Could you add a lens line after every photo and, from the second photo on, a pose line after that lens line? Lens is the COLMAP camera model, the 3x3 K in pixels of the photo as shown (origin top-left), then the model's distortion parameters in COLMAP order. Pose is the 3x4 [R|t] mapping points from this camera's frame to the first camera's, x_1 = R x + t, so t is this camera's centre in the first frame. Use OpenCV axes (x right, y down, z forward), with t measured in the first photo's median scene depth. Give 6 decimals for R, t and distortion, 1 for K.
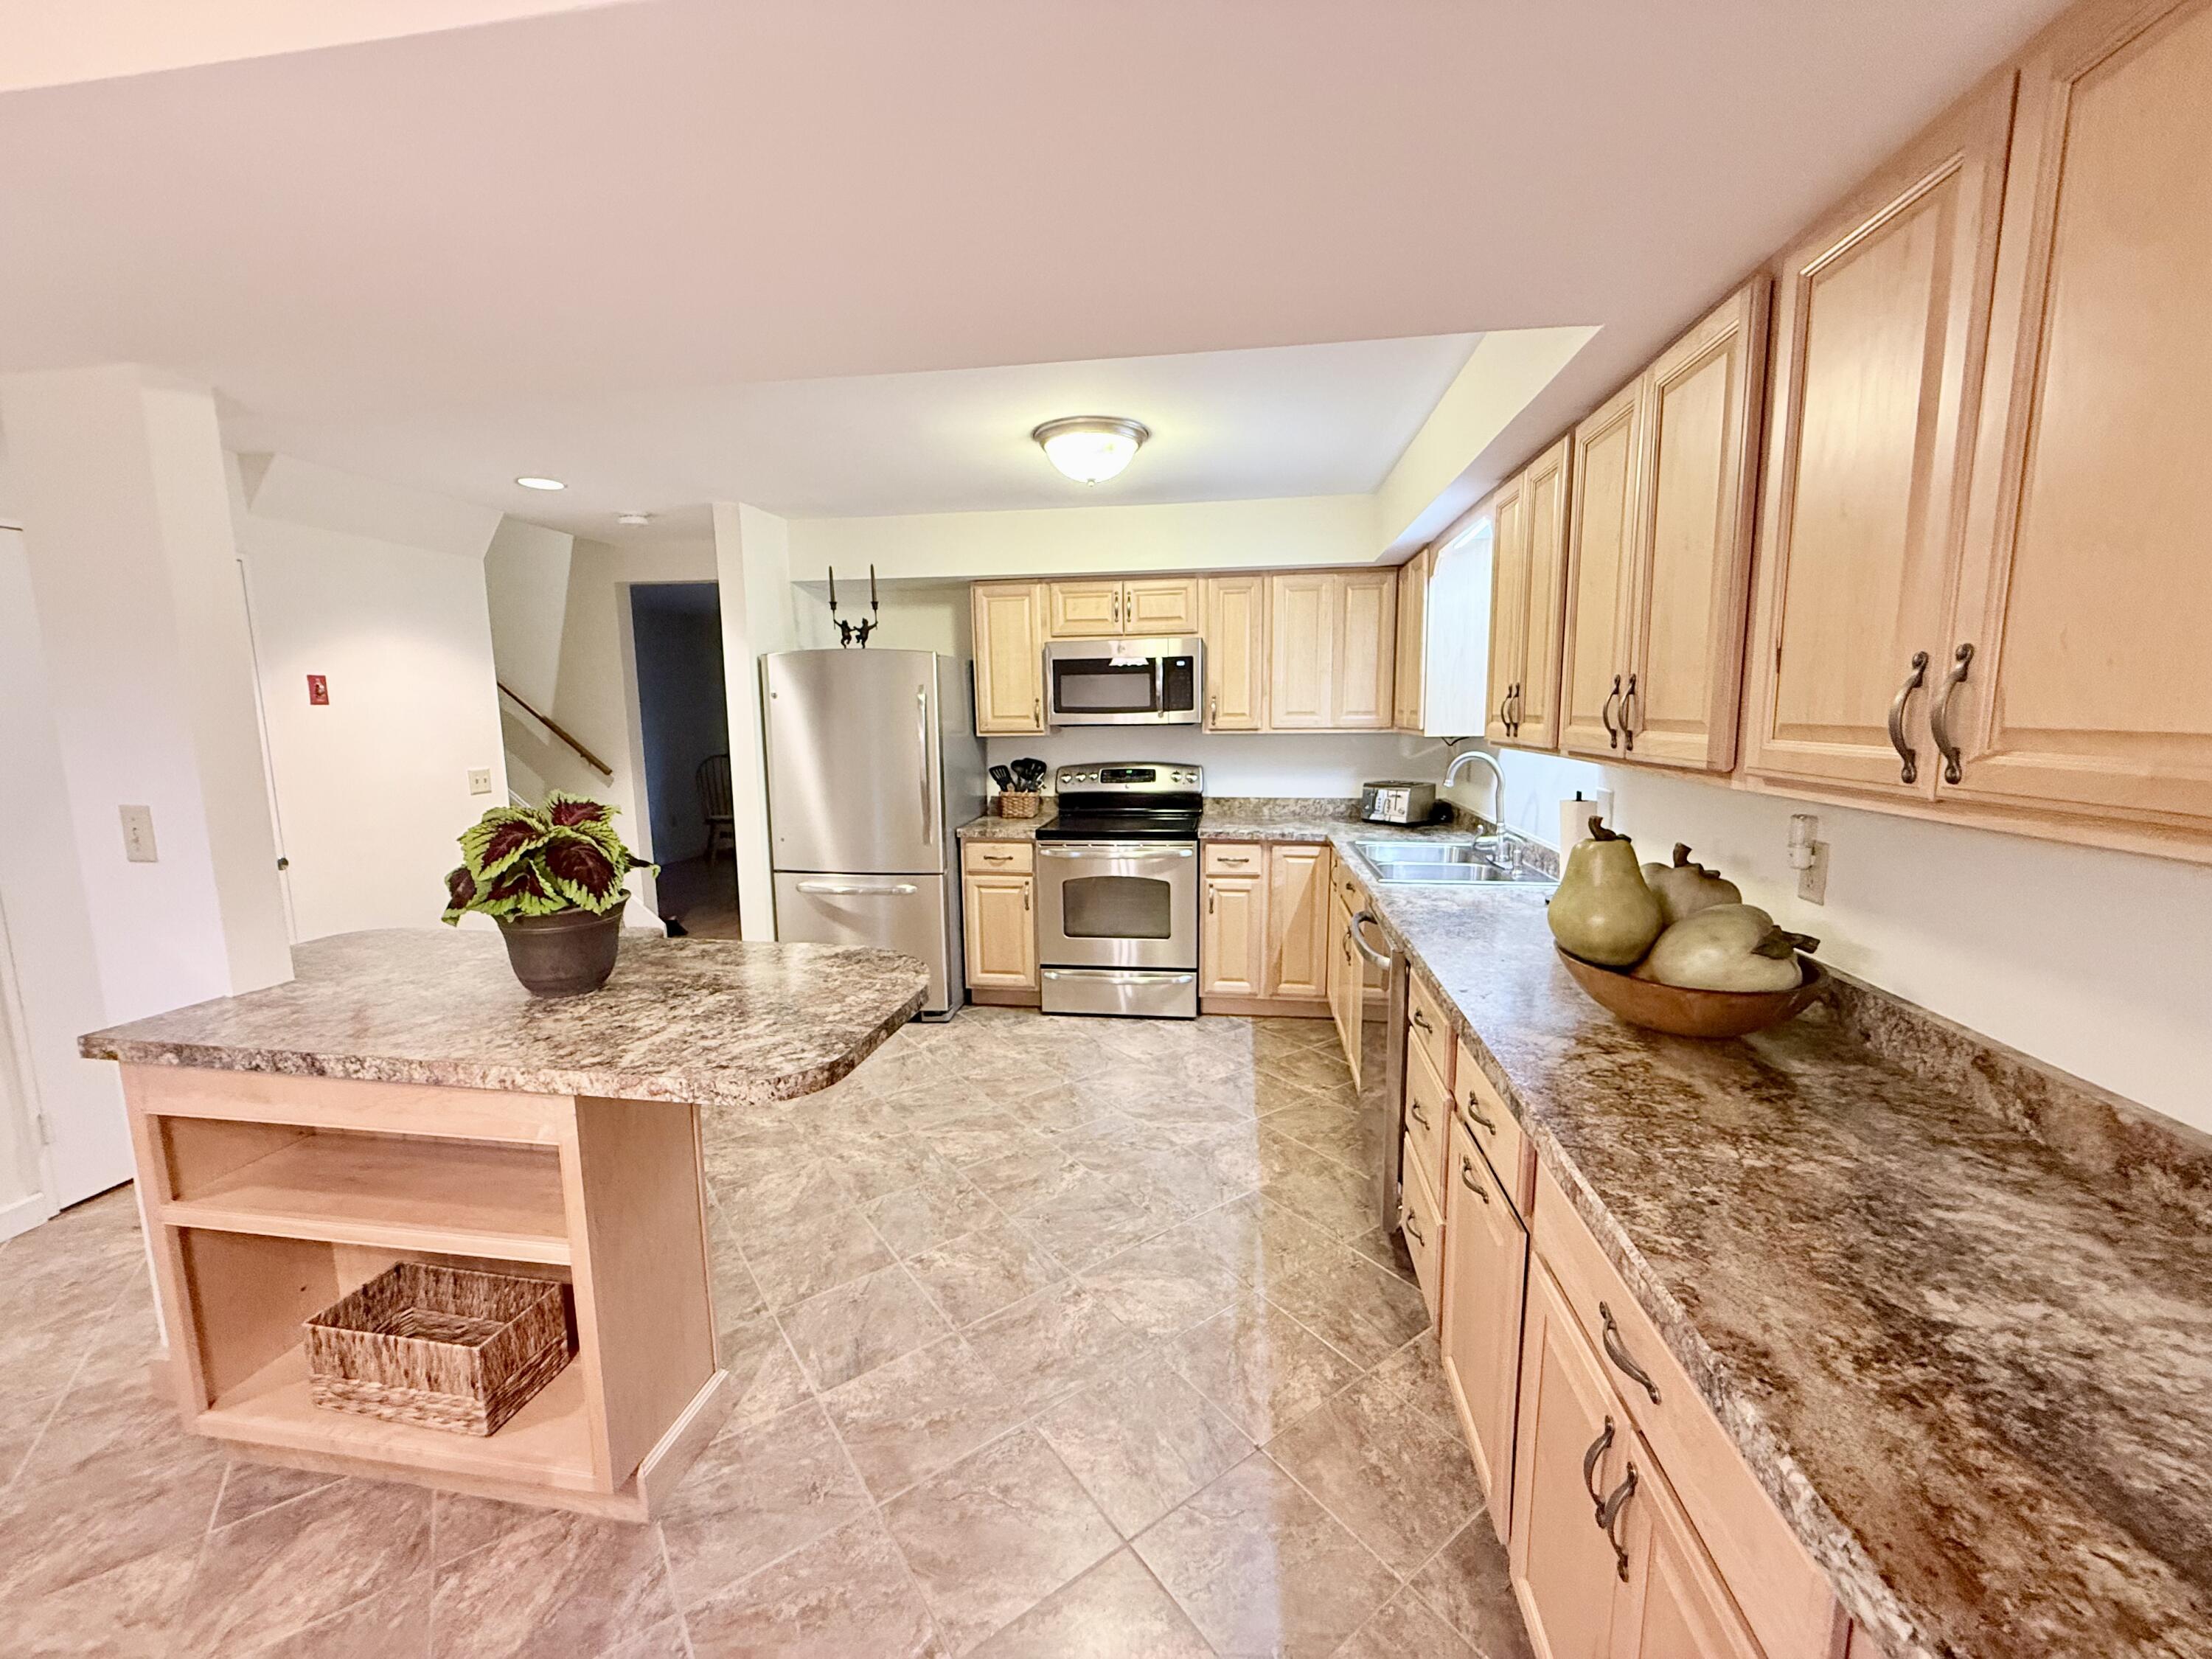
lens RADIAL K [[880.1, 0, 1101.1], [0, 880.1, 828.3], [0, 0, 1]] dist [0.000935, 0.000002]
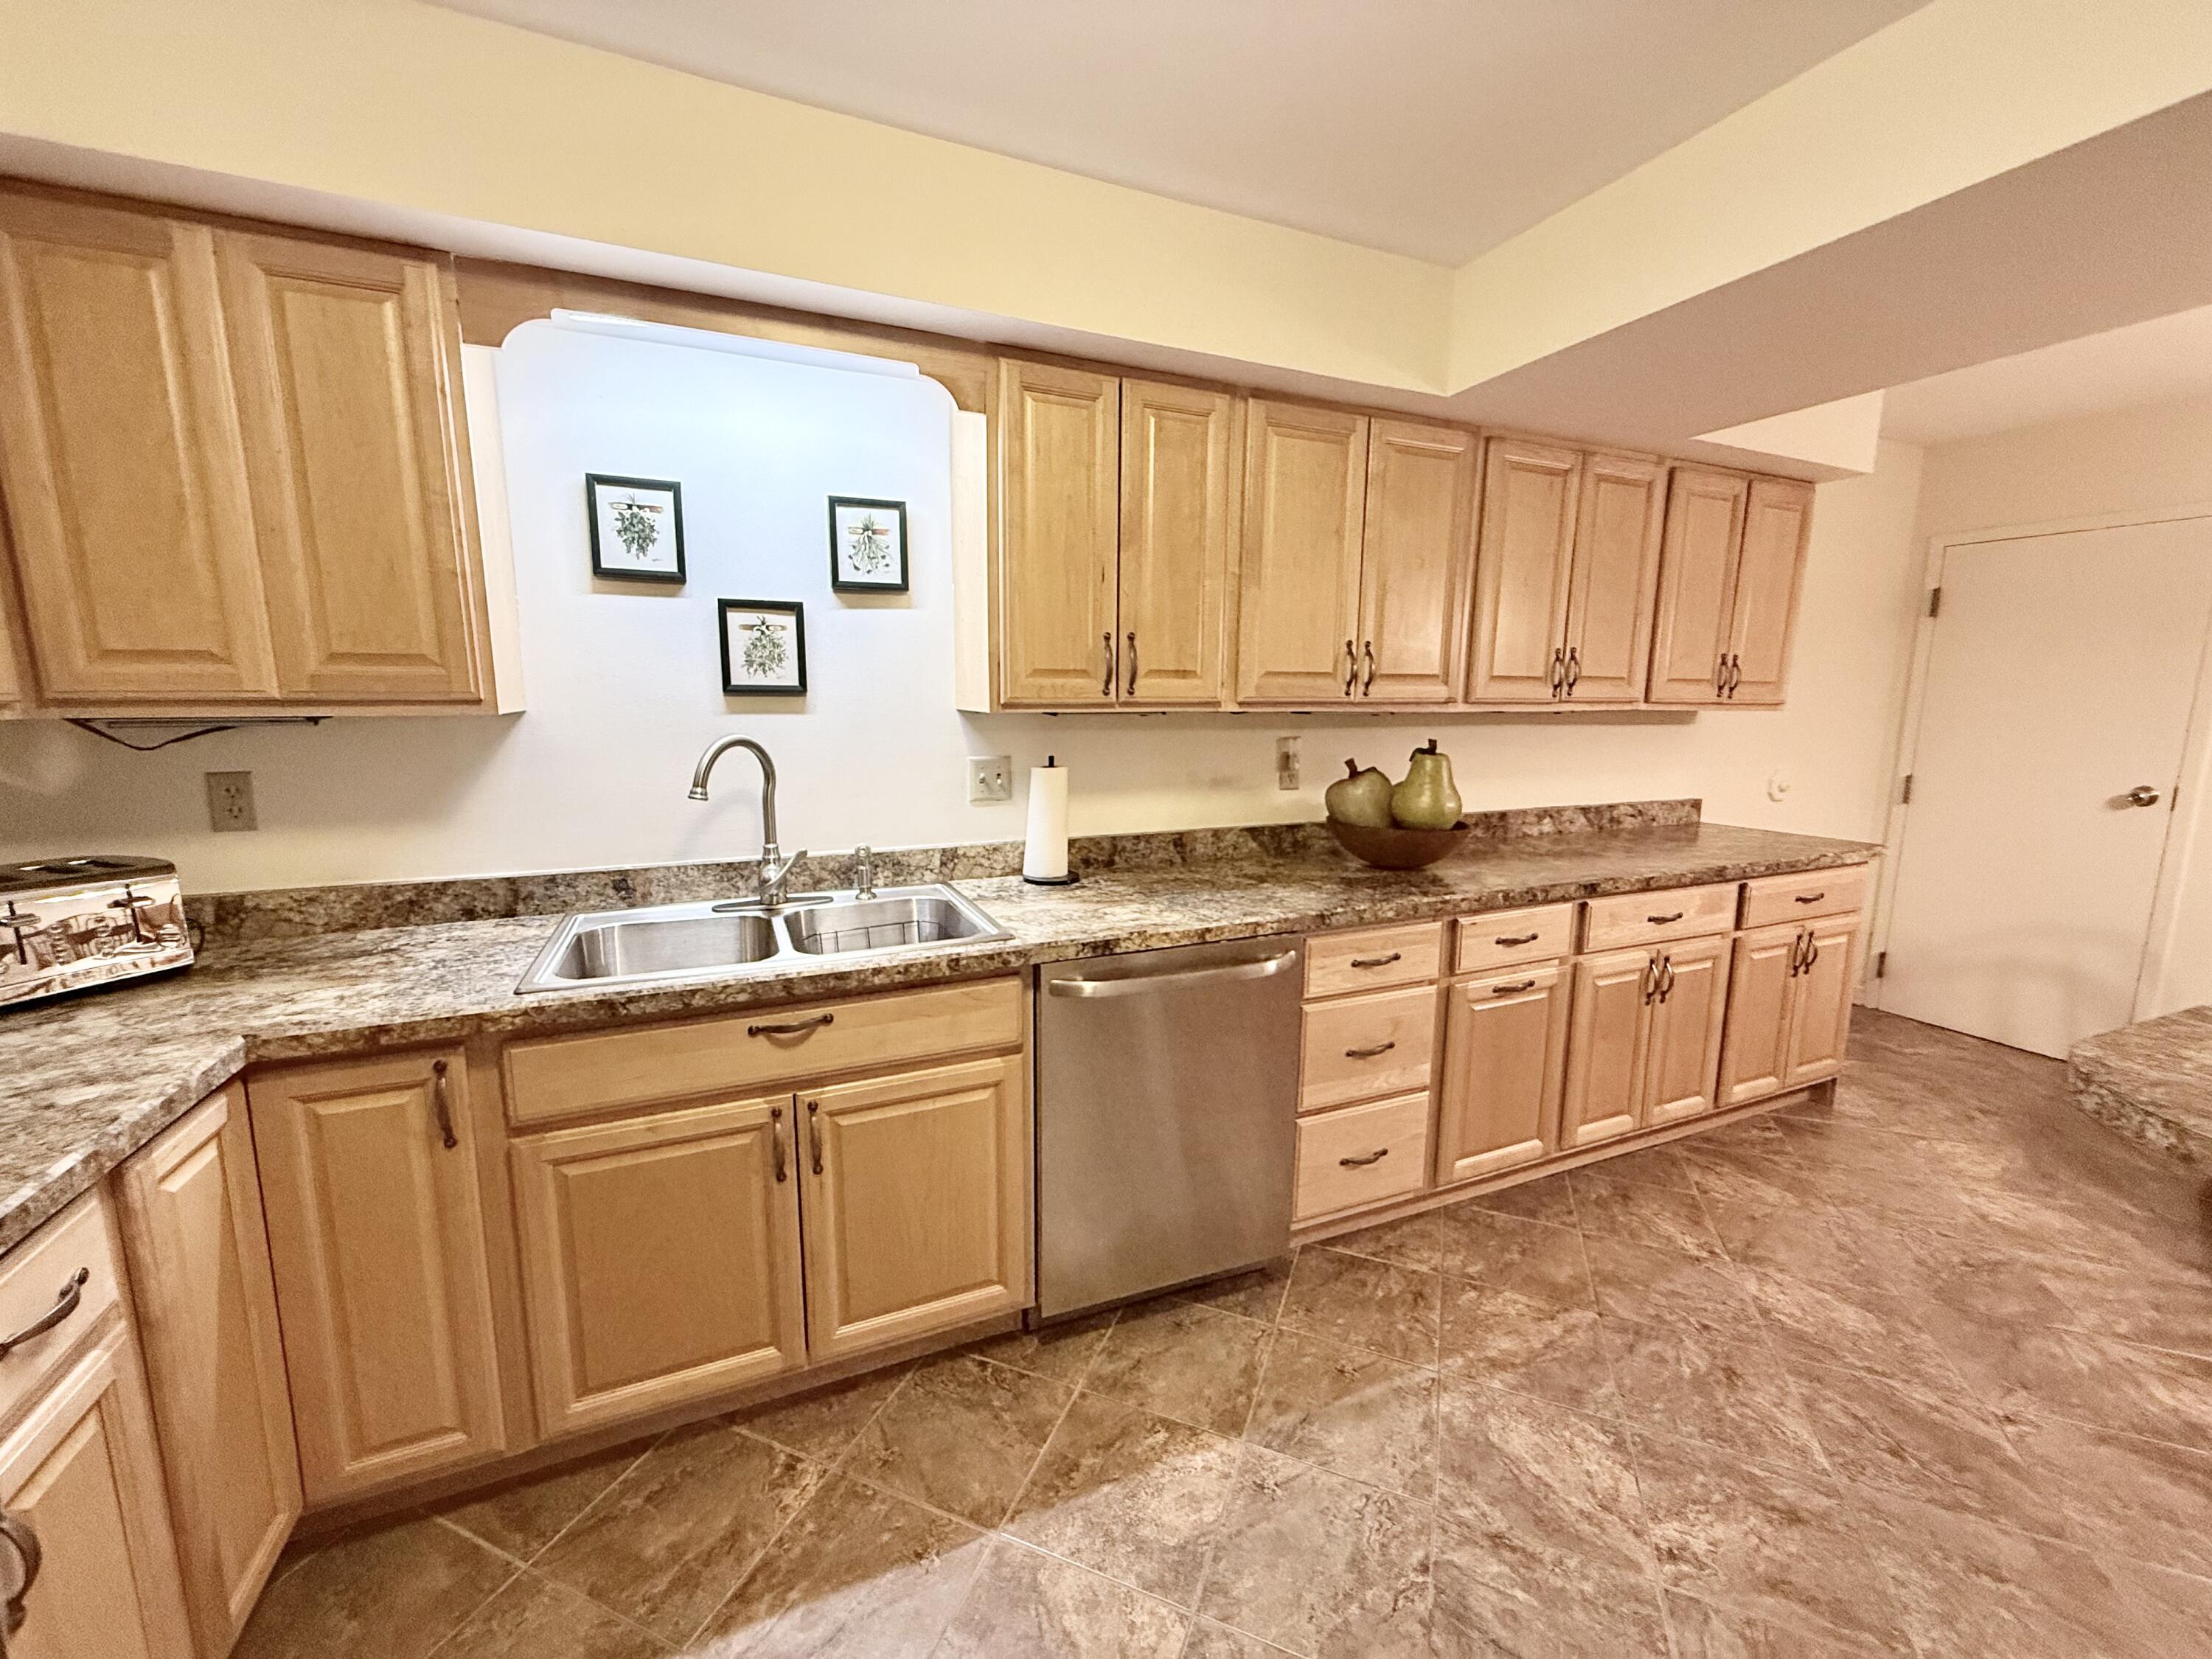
lens RADIAL K [[880.1, 0, 1101.1], [0, 880.1, 828.3], [0, 0, 1]] dist [0.000935, 0.000002]
pose [[-0.533075, -0.123422, 0.837017, -0.151928], [0.115096, 0.969528, 0.216262, -0.095671], [-0.838203, 0.211621, -0.502626, 0.852266]]
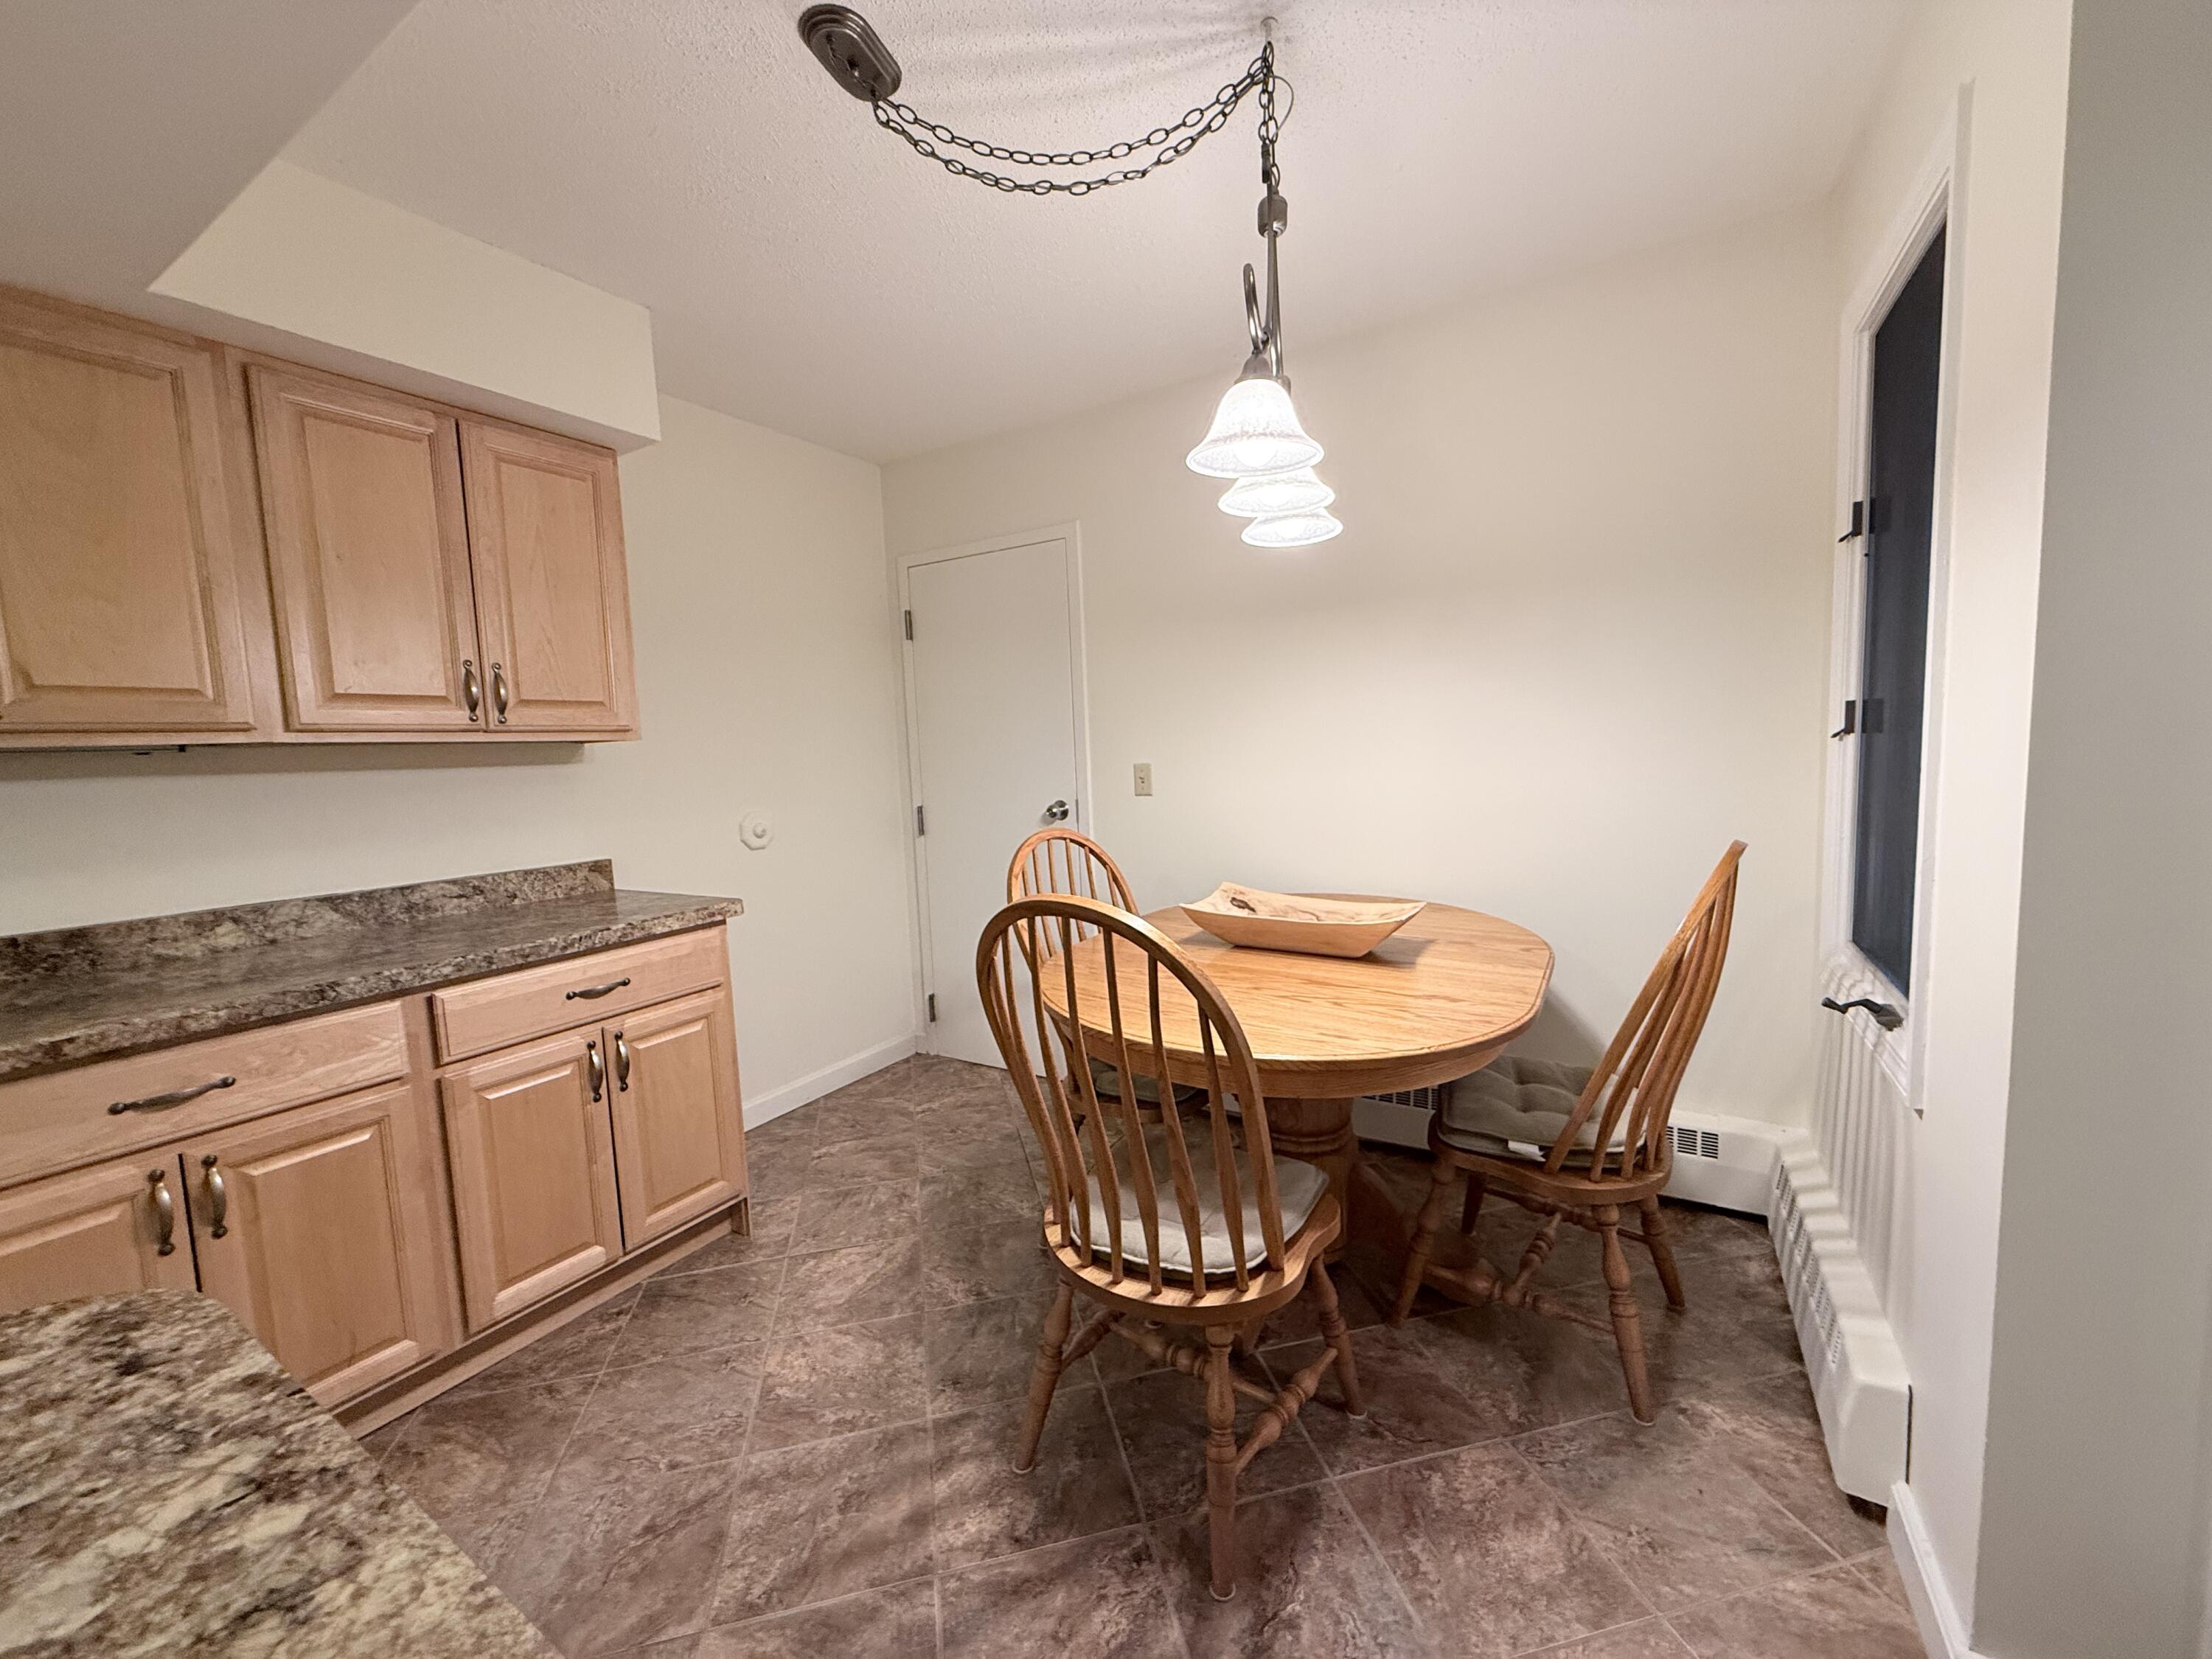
lens RADIAL K [[881.6, 0, 1102.9], [0, 881.6, 829.0], [0, 0, 1]] dist [-0.001304, 0.000303]
pose [[-0.921194, 0.010843, 0.388952, -0.331337], [0.102390, 0.971137, 0.215426, 0.000630], [-0.375390, 0.238274, -0.895716, 0.383570]]
